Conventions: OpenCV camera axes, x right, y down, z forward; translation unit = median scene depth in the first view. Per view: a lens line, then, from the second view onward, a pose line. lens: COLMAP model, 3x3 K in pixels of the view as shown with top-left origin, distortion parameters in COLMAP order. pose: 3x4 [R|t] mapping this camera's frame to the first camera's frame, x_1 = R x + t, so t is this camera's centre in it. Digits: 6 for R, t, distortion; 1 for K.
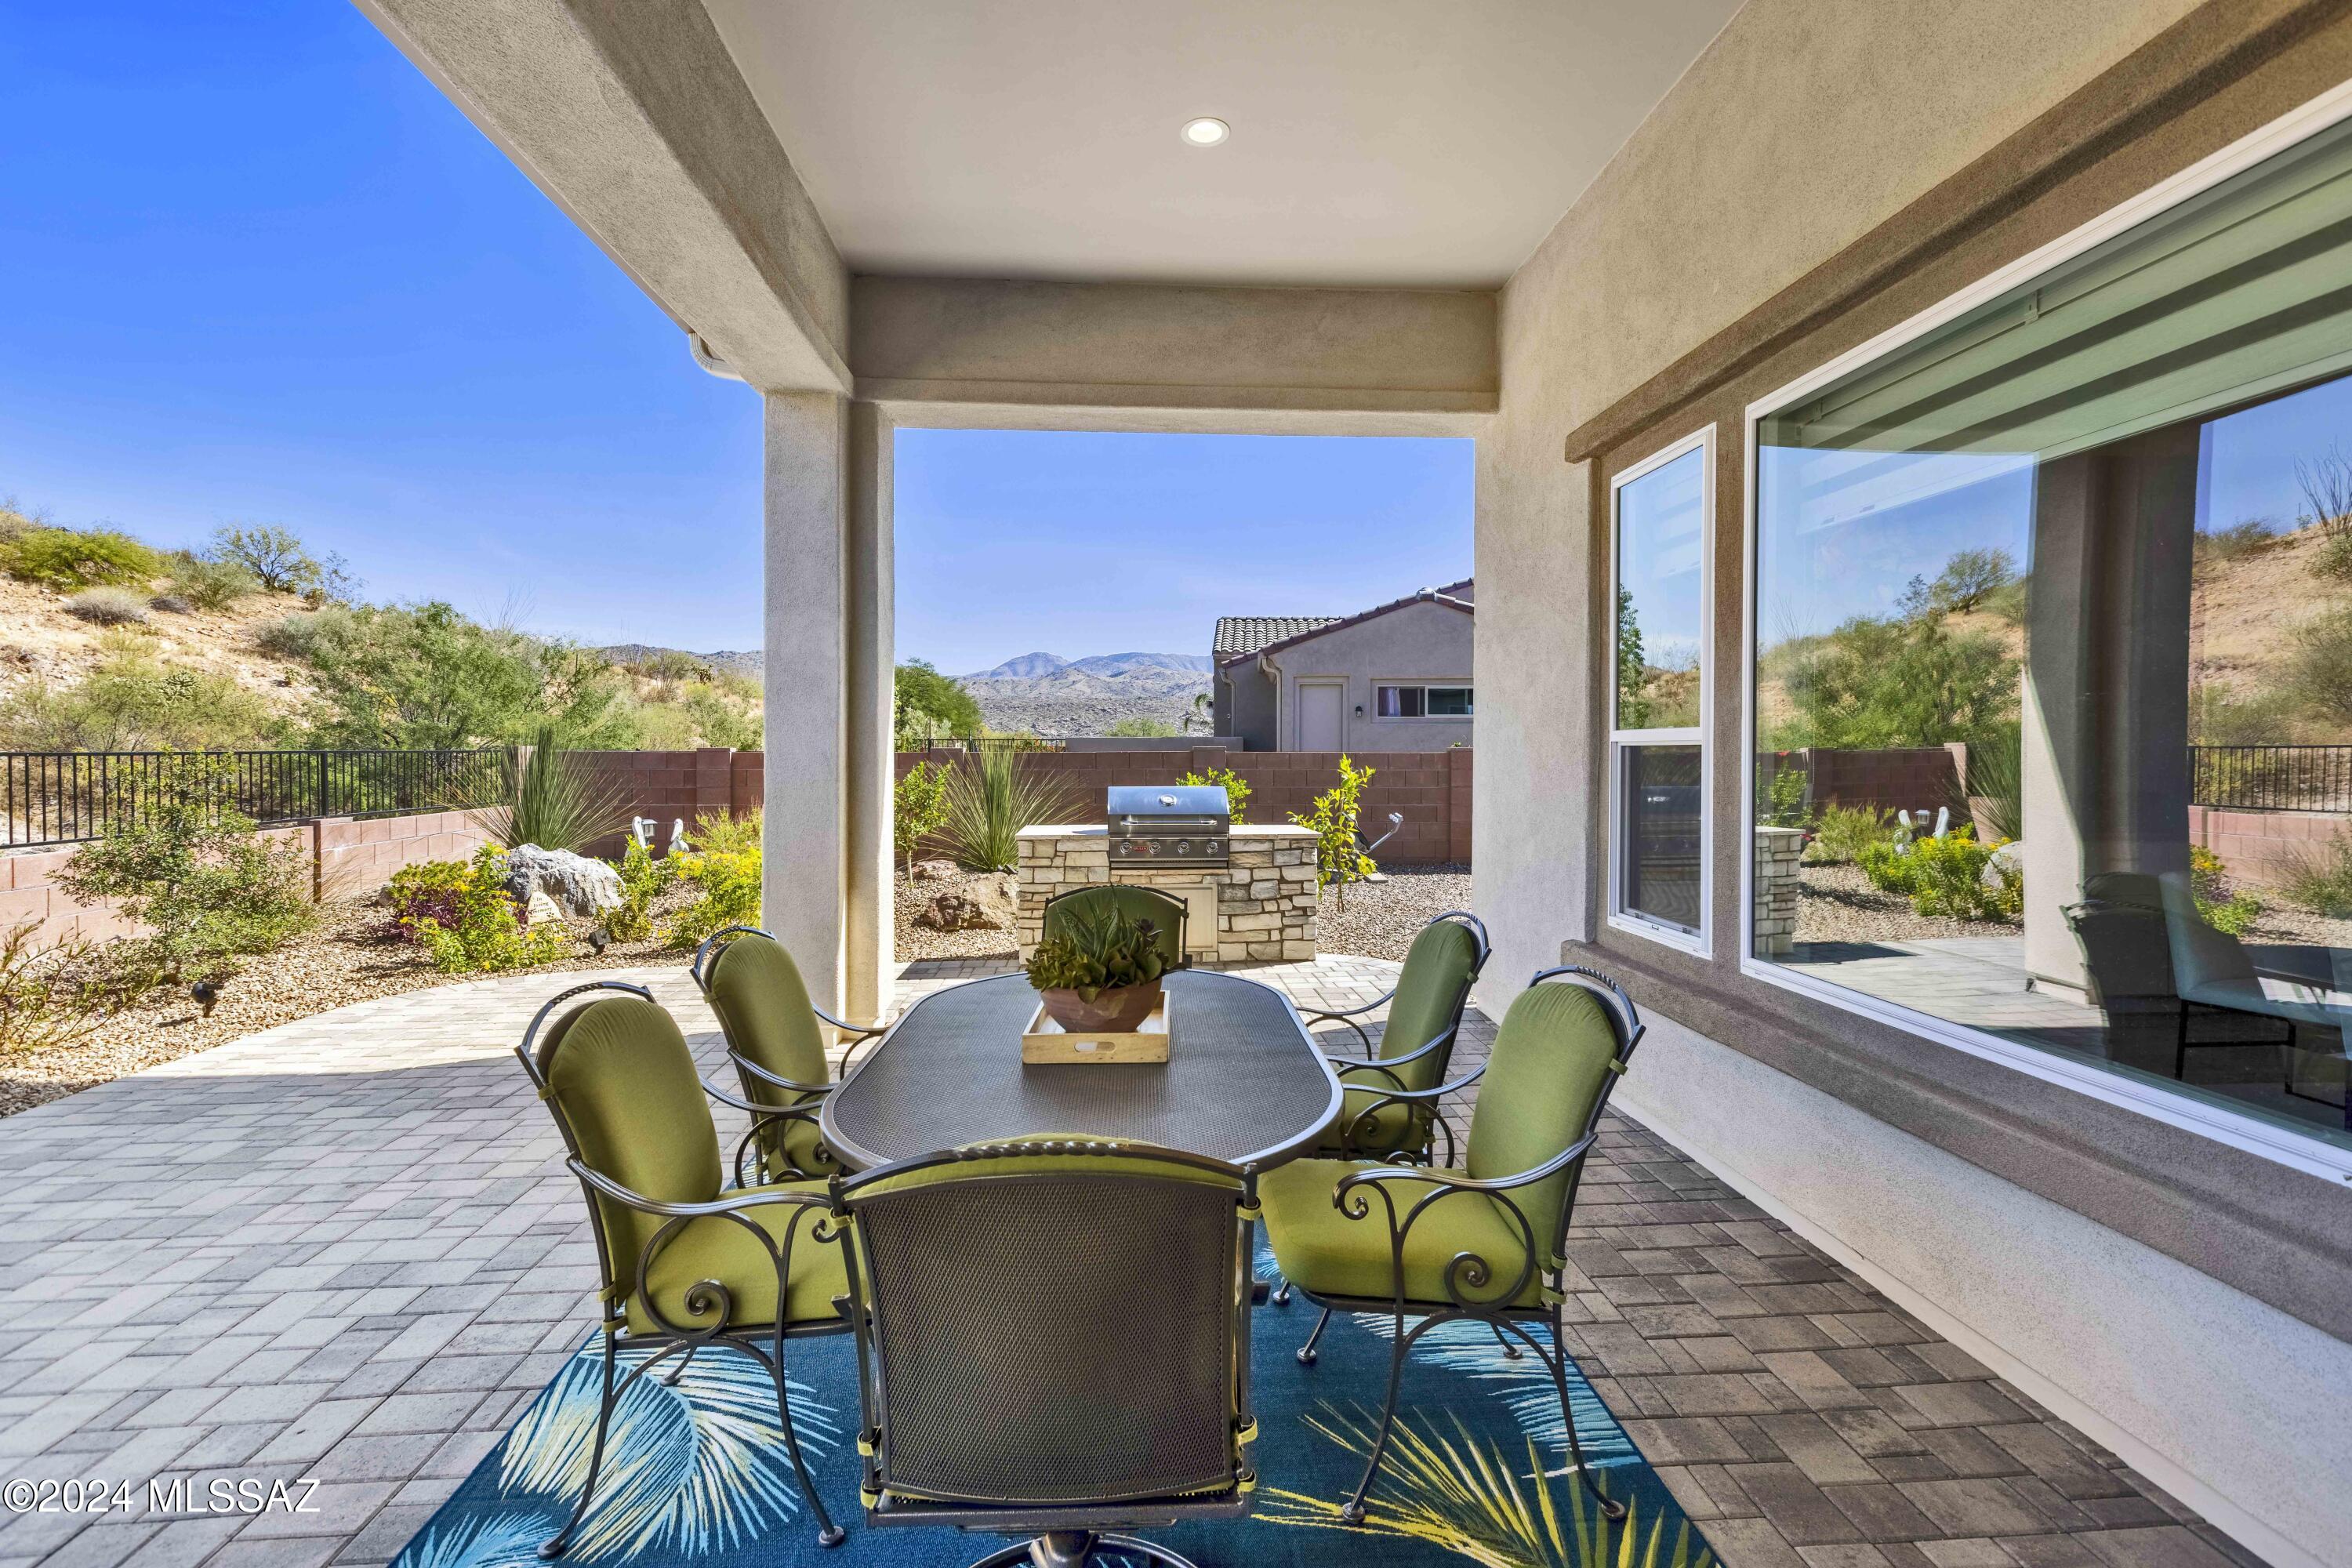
lens RADIAL K [[1102.0, 0, 1187.5], [0, 1102.0, 783.9], [0, 0, 1]] dist [0.006514, 0.001572]
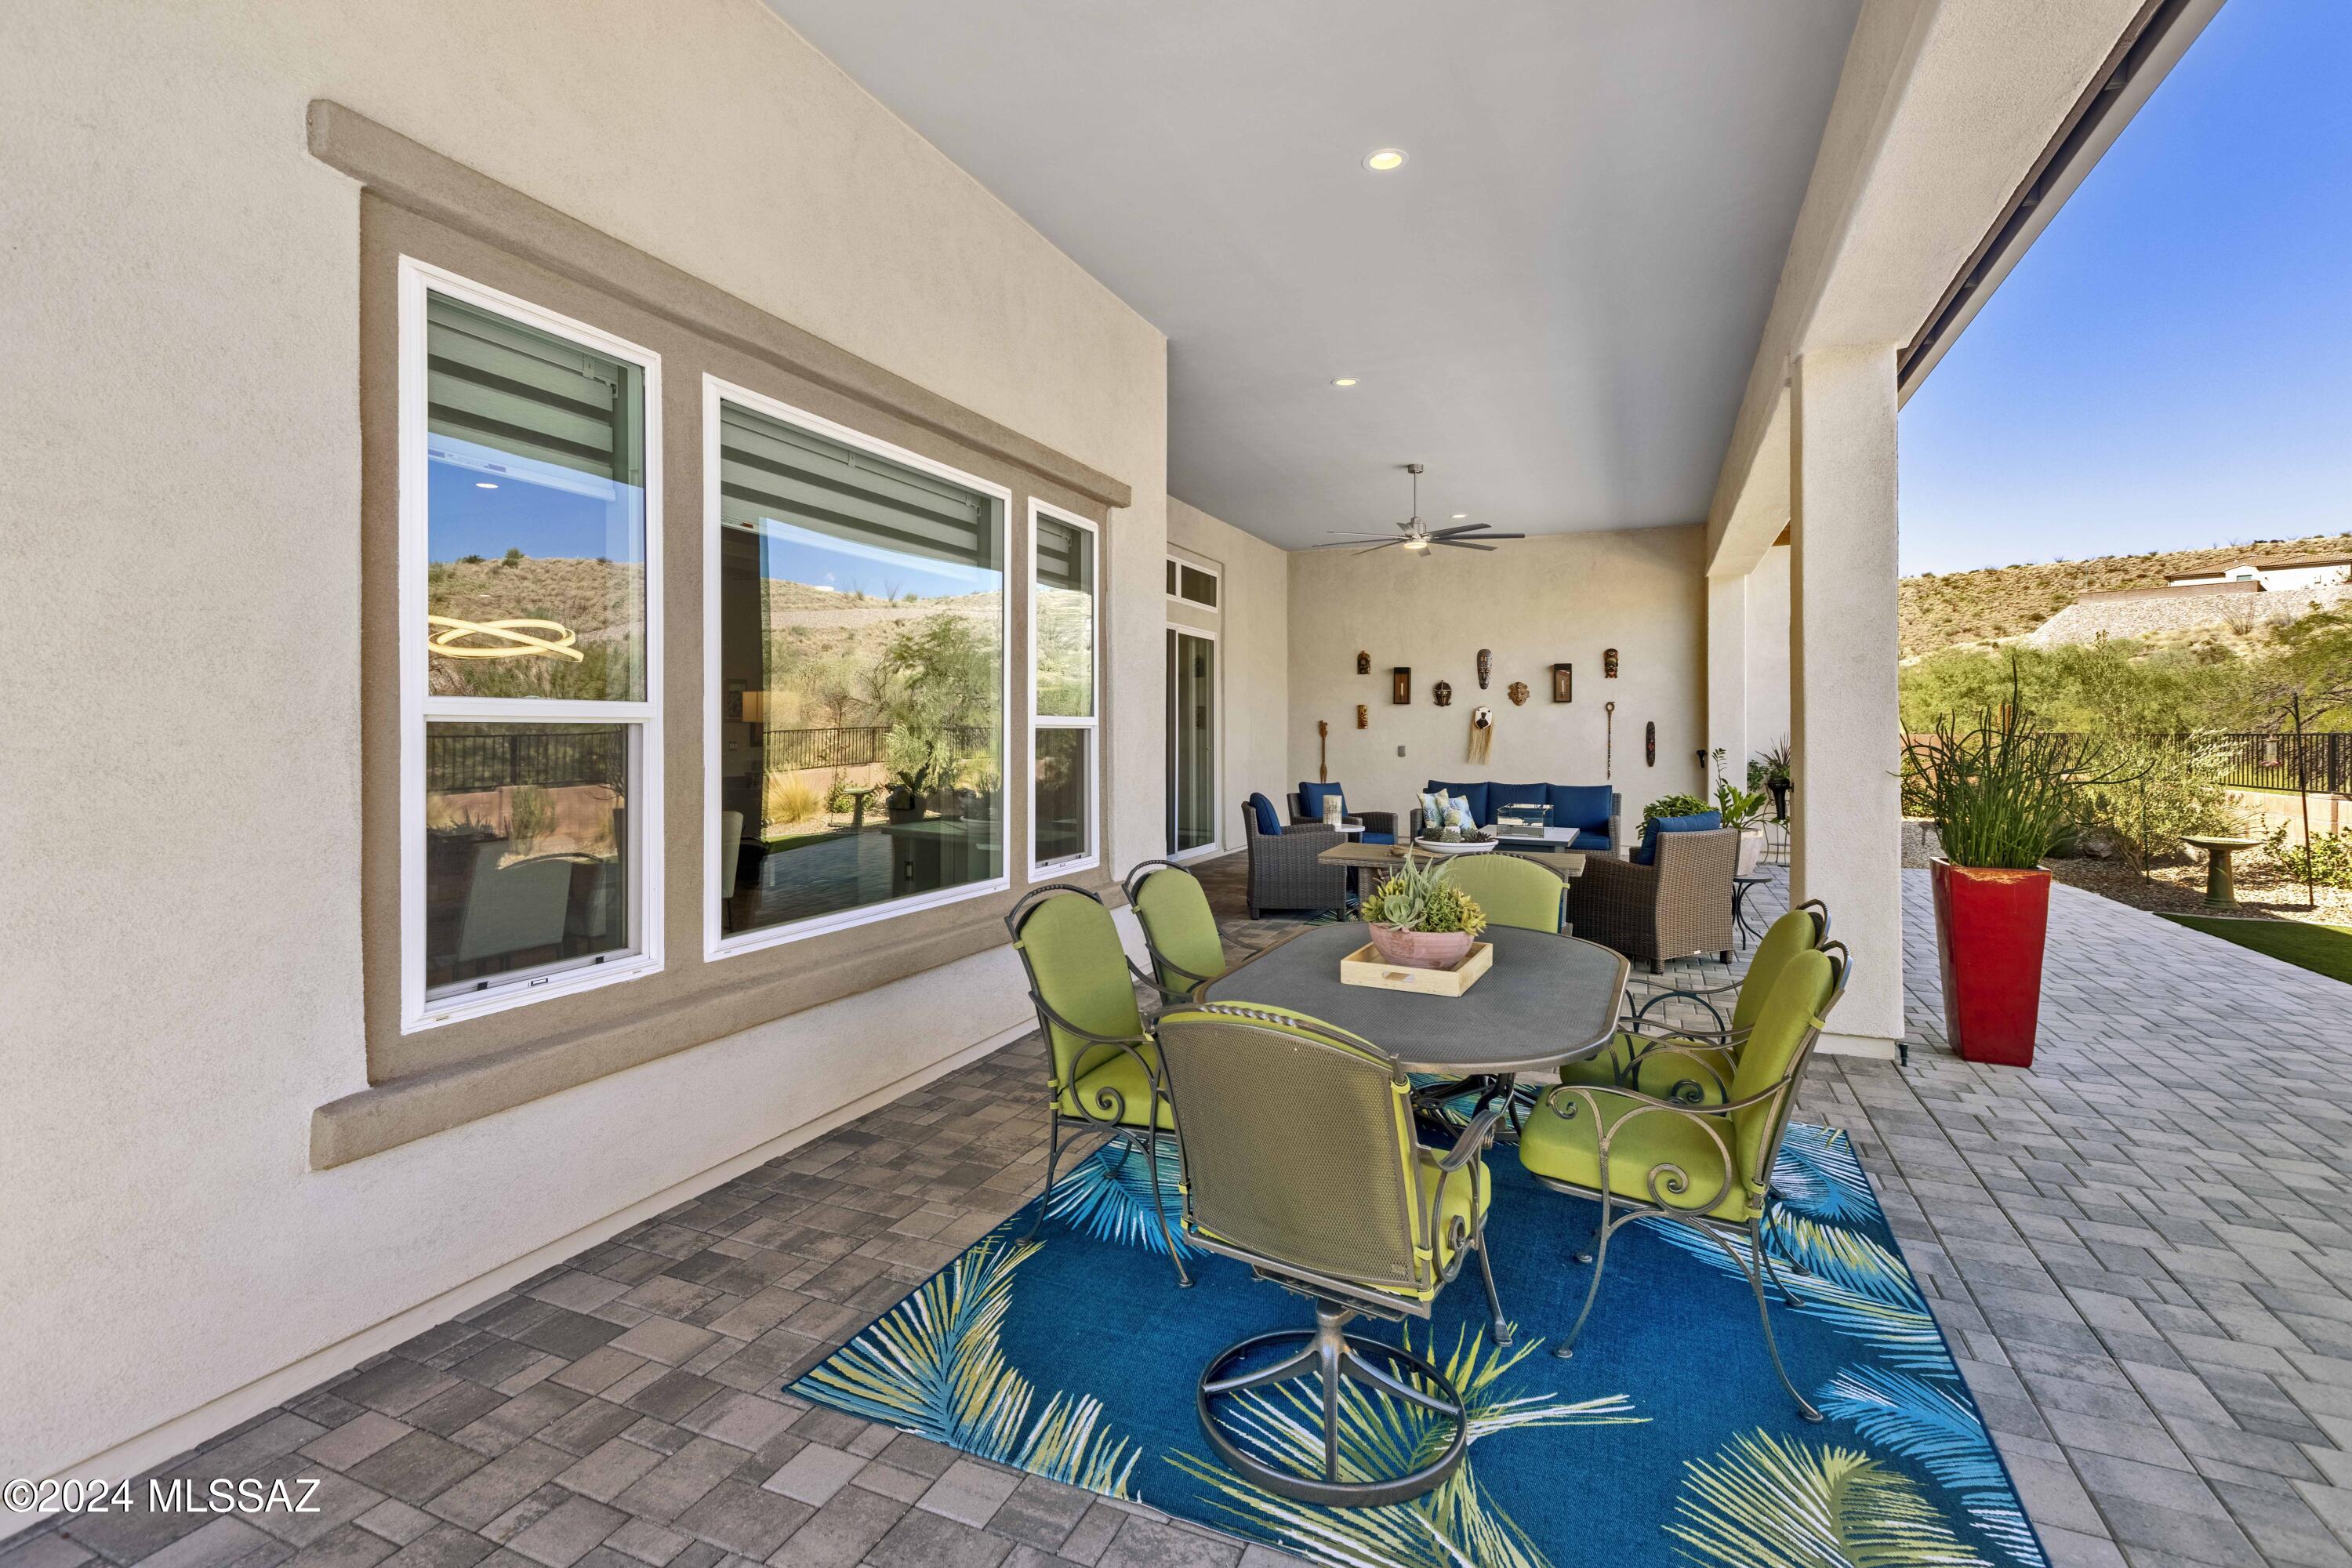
lens RADIAL K [[1102.0, 0, 1166.2], [0, 1102.0, 730.8], [0, 0, 1]] dist [0.006514, 0.001572]
pose [[-0.888592, -0.001504, 0.458697, -0.347985], [0.013222, 0.999495, 0.028891, -0.061825], [-0.458509, 0.031737, -0.888123, 1.981572]]
